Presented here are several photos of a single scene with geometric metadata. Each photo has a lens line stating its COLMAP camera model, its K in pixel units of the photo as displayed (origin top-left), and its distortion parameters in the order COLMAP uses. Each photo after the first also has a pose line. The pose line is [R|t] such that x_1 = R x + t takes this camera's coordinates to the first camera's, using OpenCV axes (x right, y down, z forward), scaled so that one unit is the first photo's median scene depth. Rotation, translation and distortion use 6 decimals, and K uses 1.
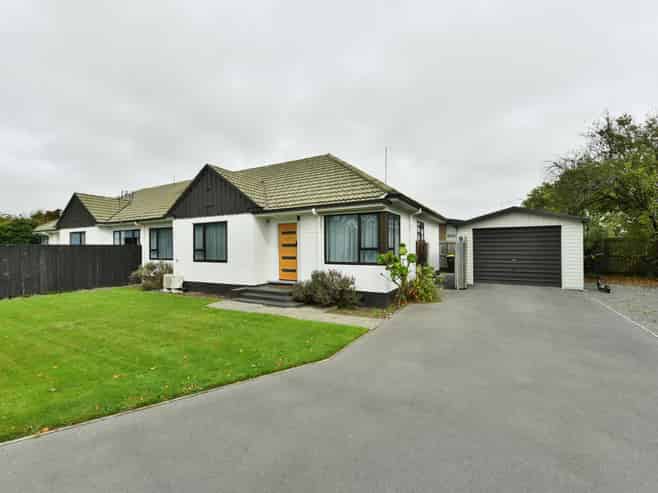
lens RADIAL K [[309.0, 0, 329.0], [0, 309.0, 246.5], [0, 0, 1]] dist [0.034981, 0.000108]
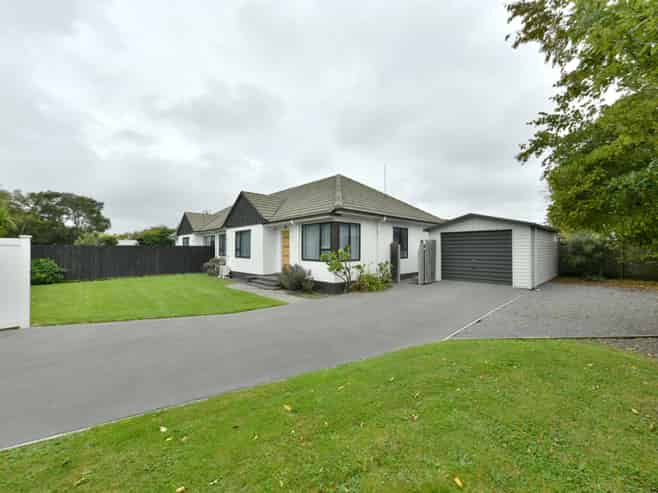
lens RADIAL K [[272.7, 0, 329.0], [0, 272.7, 246.5], [0, 0, 1]] dist [-0.000419, -0.000020]
pose [[0.950405, 0.003269, -0.310999, 0.416910], [-0.003836, 0.999992, -0.001213, -0.003678], [0.310992, 0.002346, 0.950410, -0.092614]]
